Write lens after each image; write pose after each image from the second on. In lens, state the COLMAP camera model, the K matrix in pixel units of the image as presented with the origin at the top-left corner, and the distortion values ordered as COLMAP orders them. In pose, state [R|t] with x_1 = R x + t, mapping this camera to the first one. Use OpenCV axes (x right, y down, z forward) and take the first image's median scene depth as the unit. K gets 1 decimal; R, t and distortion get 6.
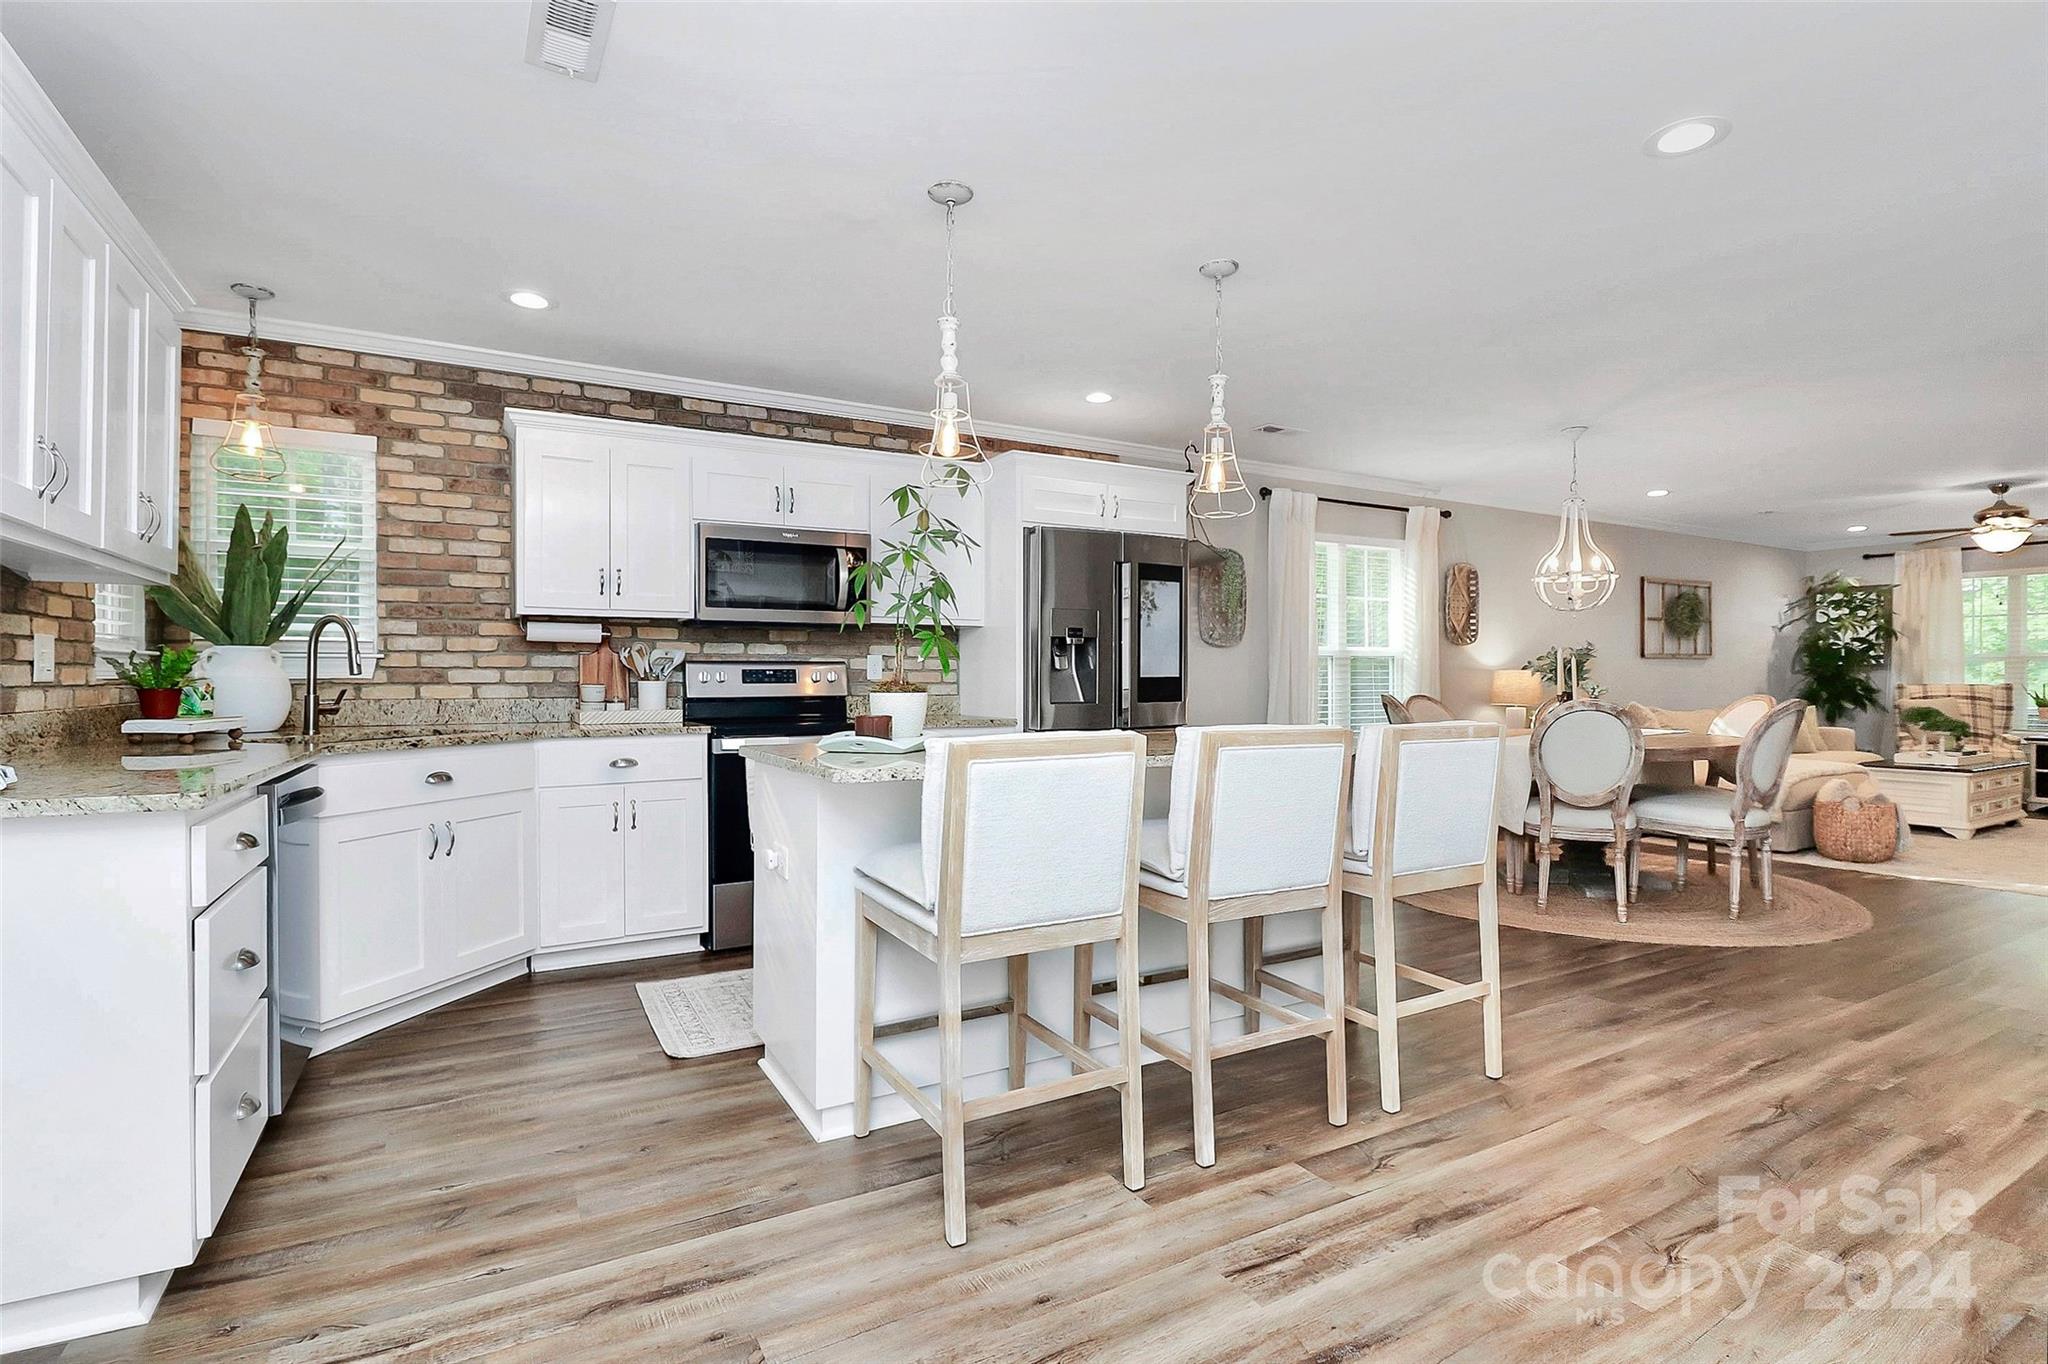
lens RADIAL K [[976.0, 0, 1024.0], [0, 976.0, 682.0], [0, 0, 1]] dist [-0.008625, -0.005978]
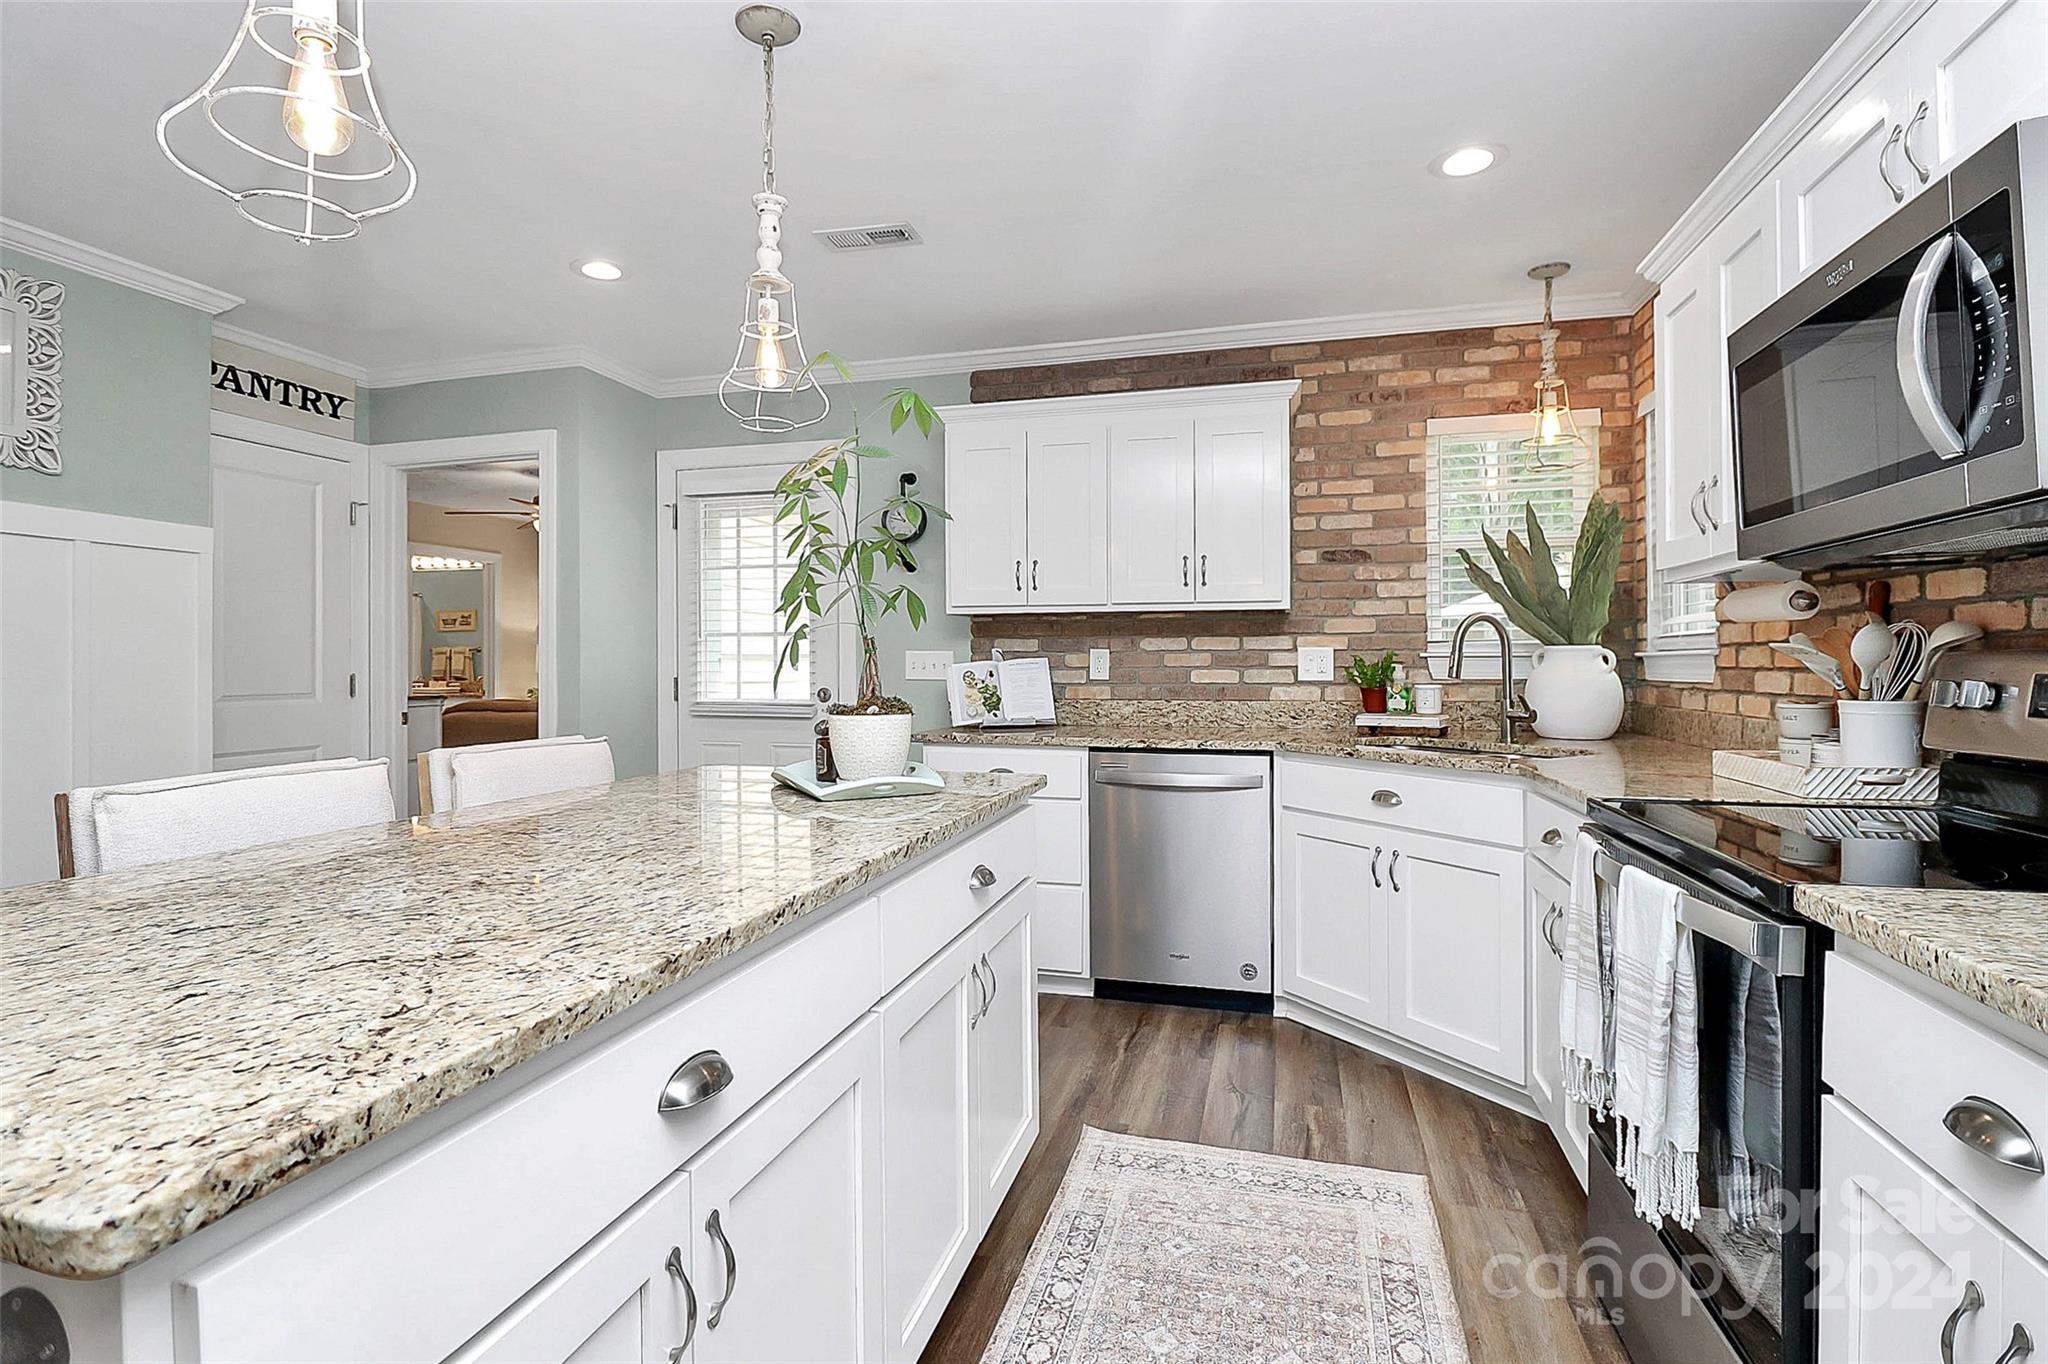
lens RADIAL K [[983.2, 0, 1024.0], [0, 983.2, 659.8], [0, 0, 1]] dist [-0.003872, -0.000699]
pose [[-0.700037, 0.000681, -0.714106, 0.244319], [0.000137, 1.000000, 0.000819, -0.024952], [0.714106, 0.000476, -0.700037, 1.302522]]
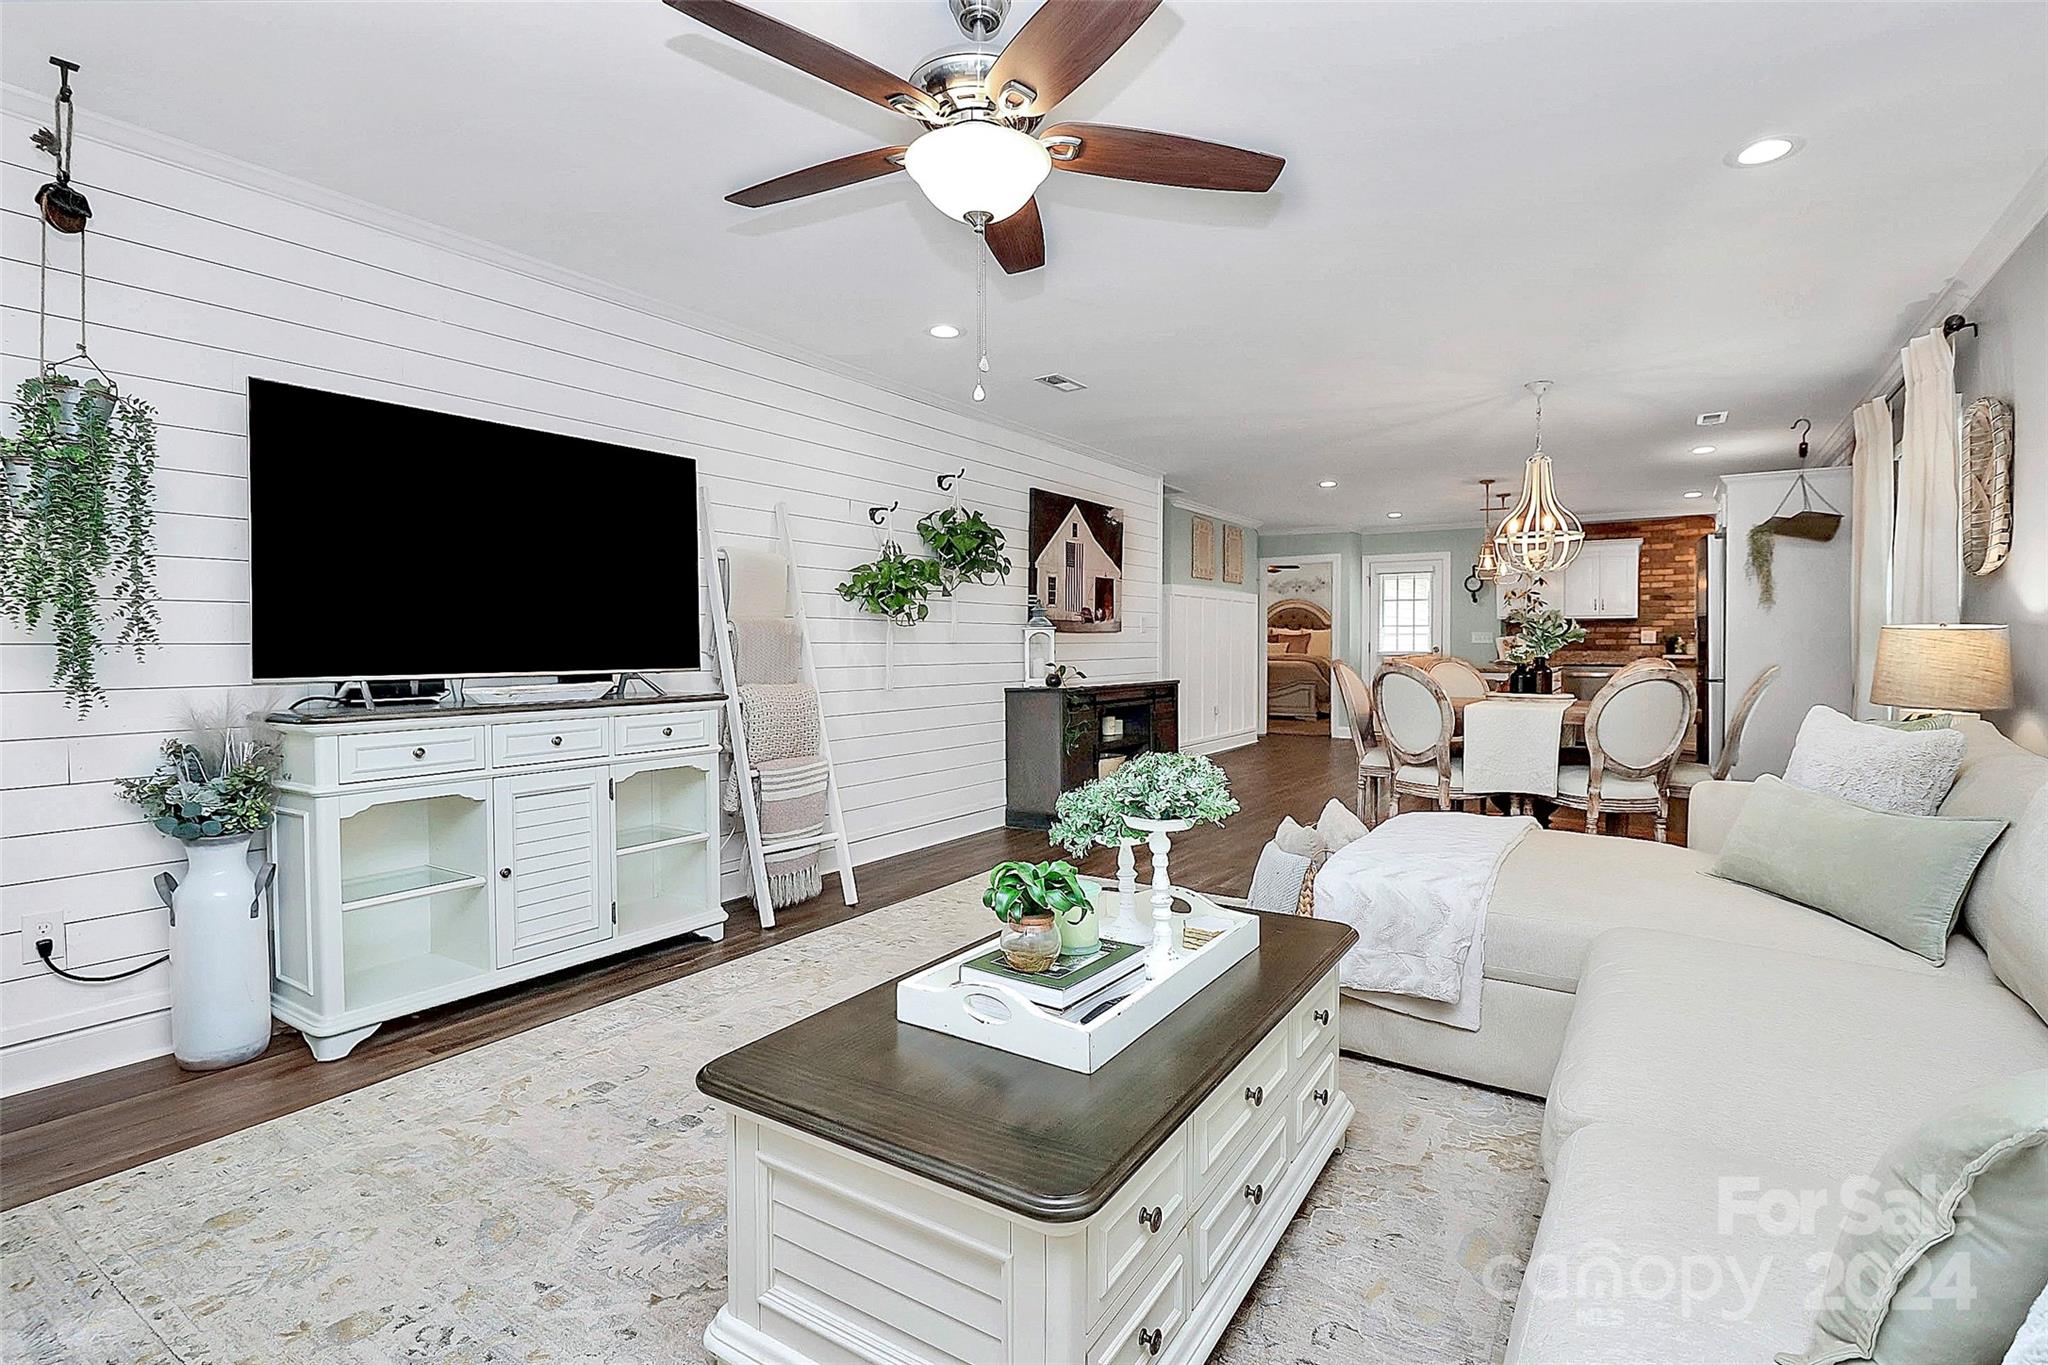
lens RADIAL K [[983.2, 0, 1024.0], [0, 983.2, 660.3], [0, 0, 1]] dist [-0.003872, -0.000699]
pose [[-0.889478, 0.008906, -0.456892, 2.287693], [-0.001107, 0.999765, 0.021642, -0.011802], [0.456977, 0.019755, -0.889259, 2.556416]]
